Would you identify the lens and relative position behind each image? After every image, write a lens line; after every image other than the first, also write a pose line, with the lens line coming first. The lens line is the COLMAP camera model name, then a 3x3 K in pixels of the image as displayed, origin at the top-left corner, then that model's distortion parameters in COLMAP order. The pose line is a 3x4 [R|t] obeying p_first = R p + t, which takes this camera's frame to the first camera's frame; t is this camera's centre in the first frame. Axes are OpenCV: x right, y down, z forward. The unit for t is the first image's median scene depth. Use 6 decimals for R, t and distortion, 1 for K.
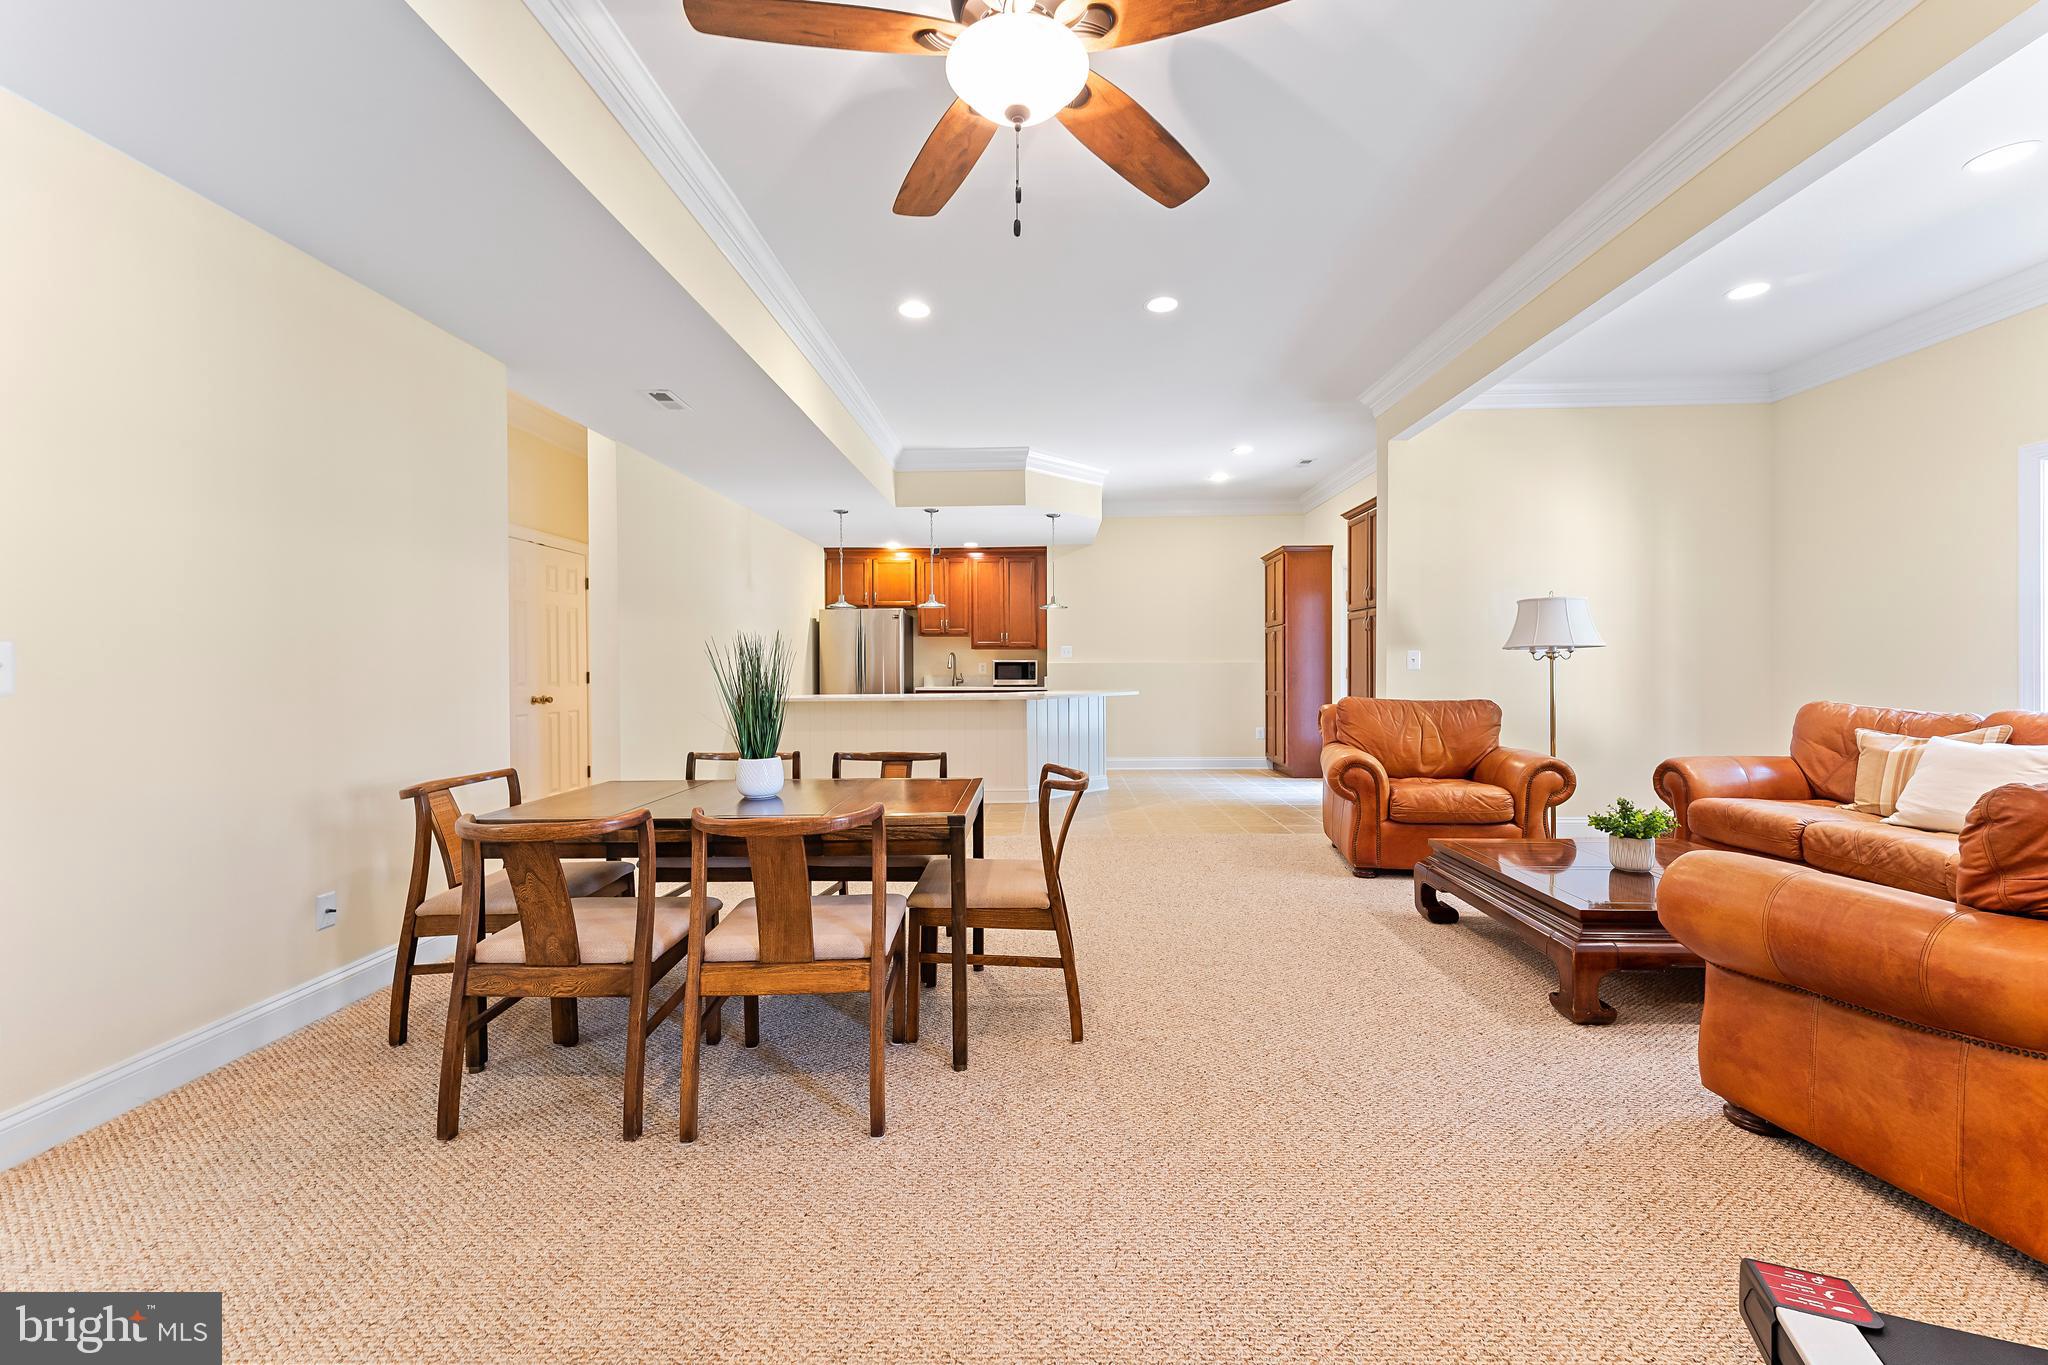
lens RADIAL K [[809.8, 0, 1041.0], [0, 809.8, 682.7], [0, 0, 1]] dist [0.003017, 0.000294]
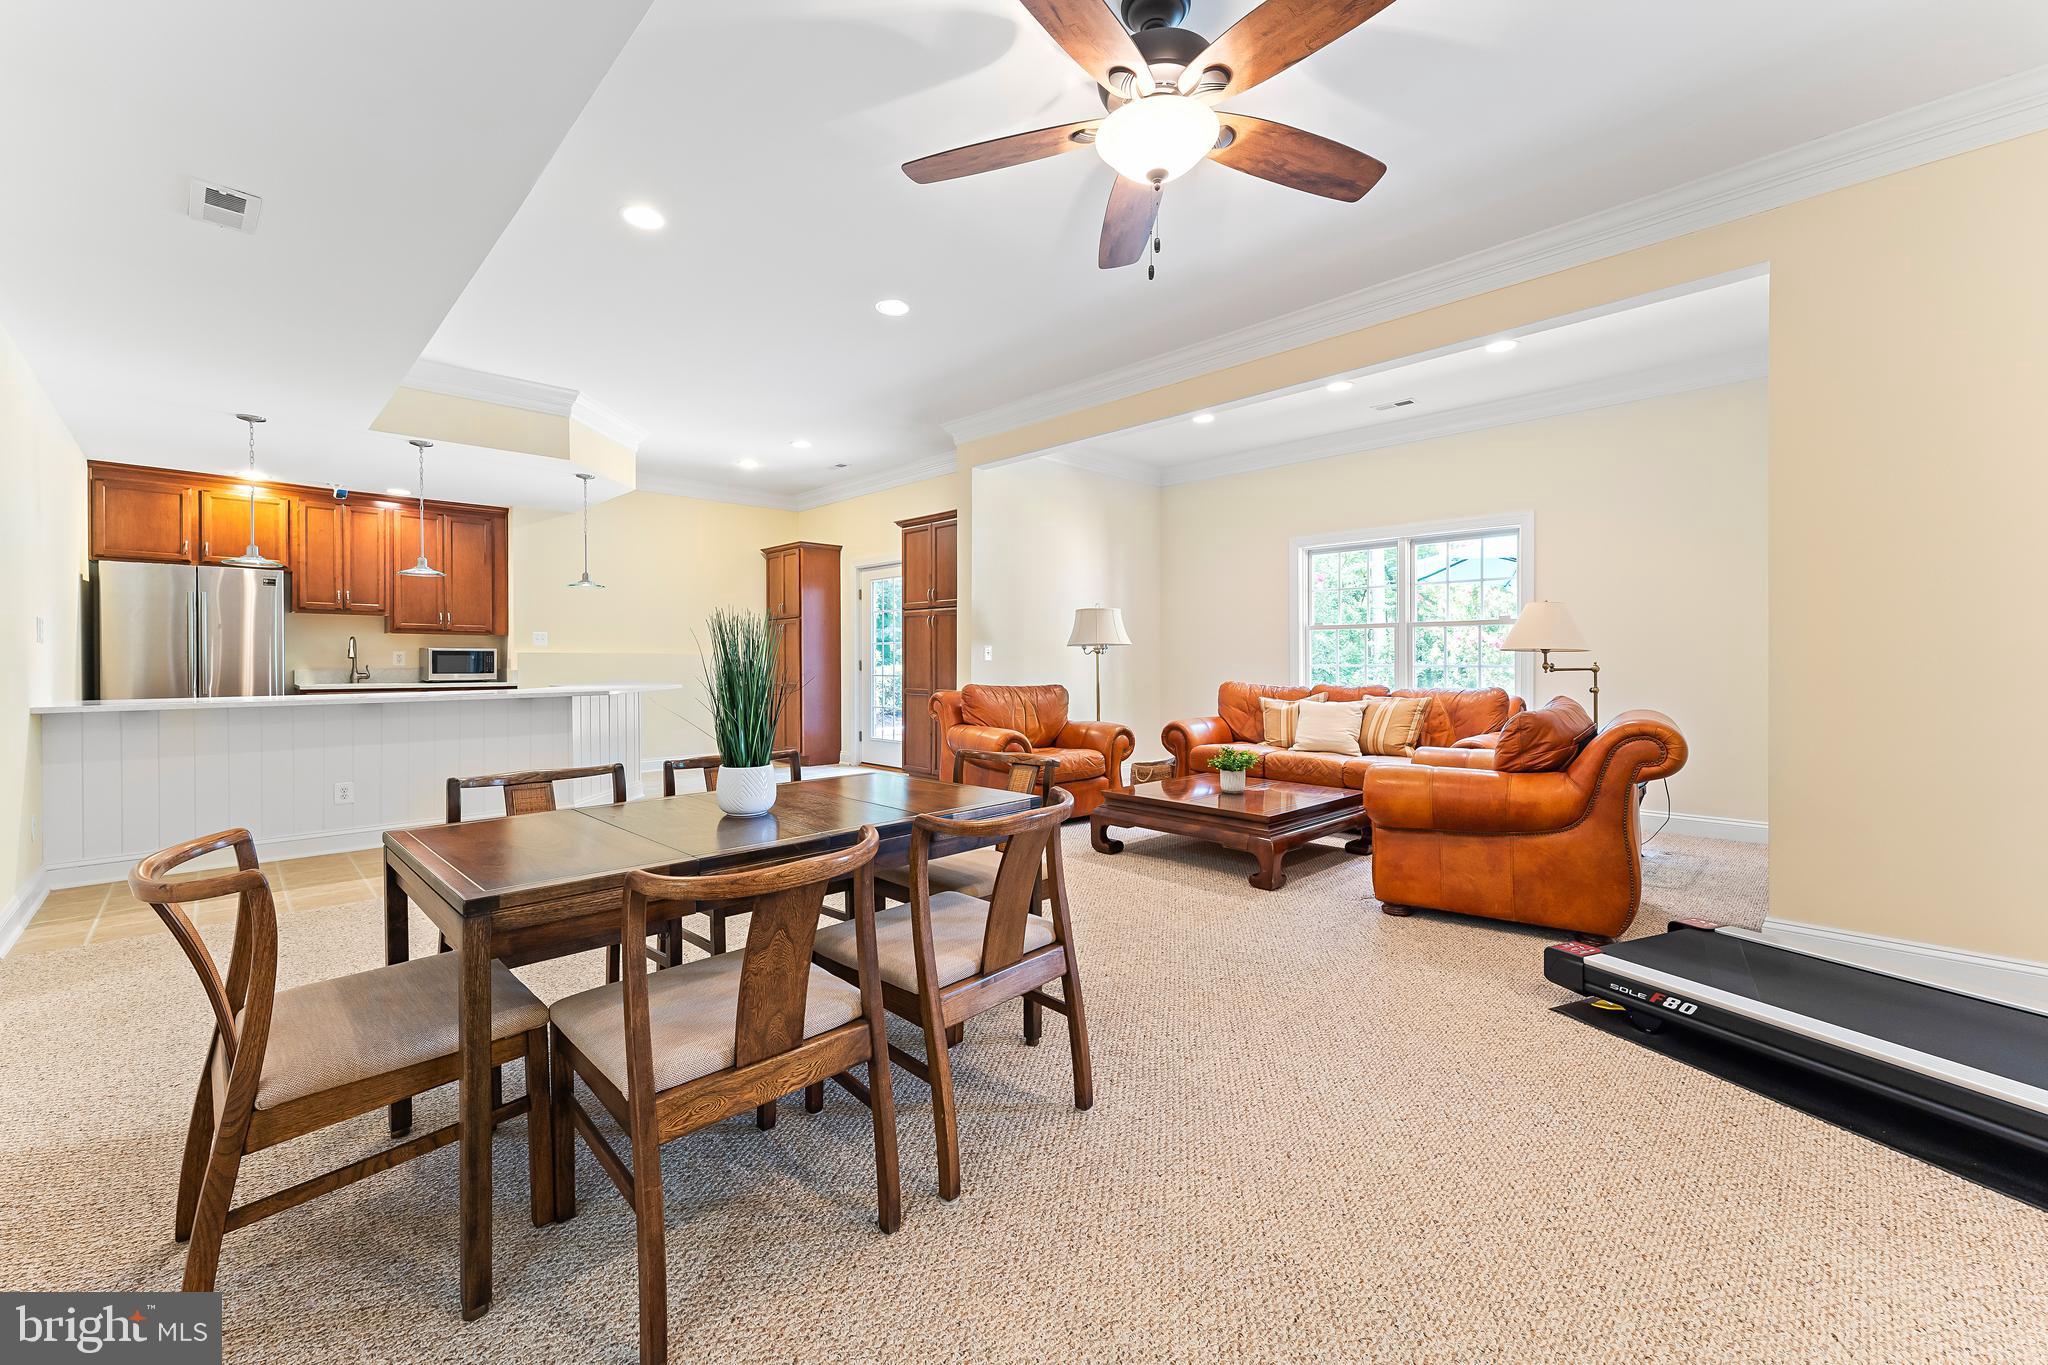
lens RADIAL K [[809.8, 0, 1022.6], [0, 809.8, 671.2], [0, 0, 1]] dist [0.003017, 0.000294]
pose [[0.702516, -0.005058, 0.711650, -0.424364], [0.009769, 0.999949, -0.002537, 0.002438], [-0.711601, 0.008735, 0.702529, 0.141899]]
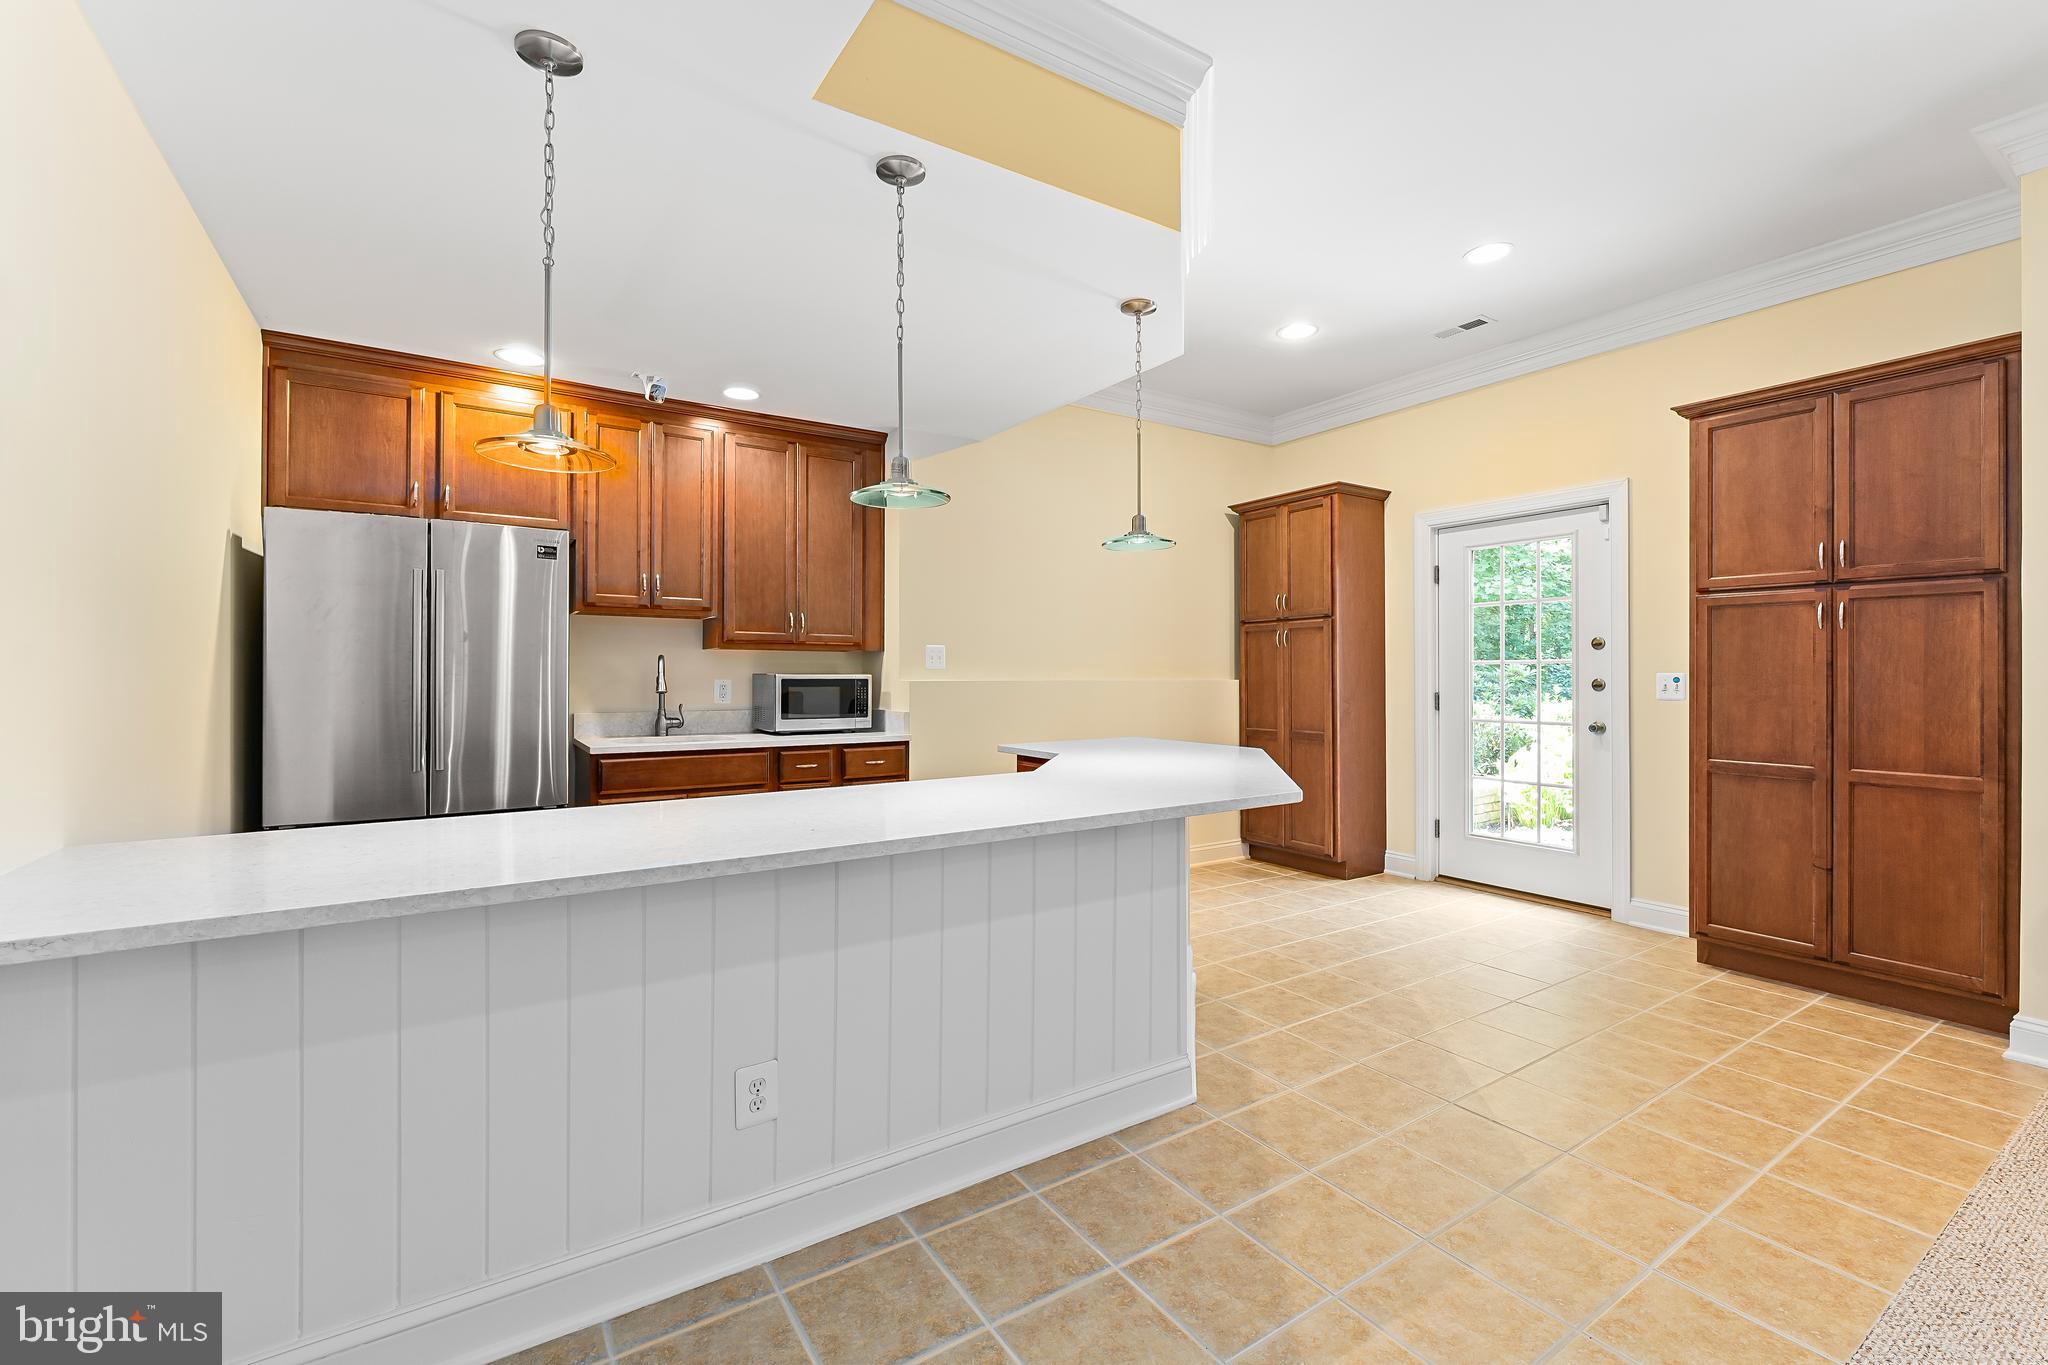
lens RADIAL K [[879.6, 0, 1045.2], [0, 879.6, 680.2], [0, 0, 1]] dist [-0.004836, -0.000649]
pose [[0.826918, 0.001504, 0.562320, -0.413598], [0.006578, 0.999902, -0.012348, -0.036349], [-0.562284, 0.013909, 0.826827, 1.073089]]
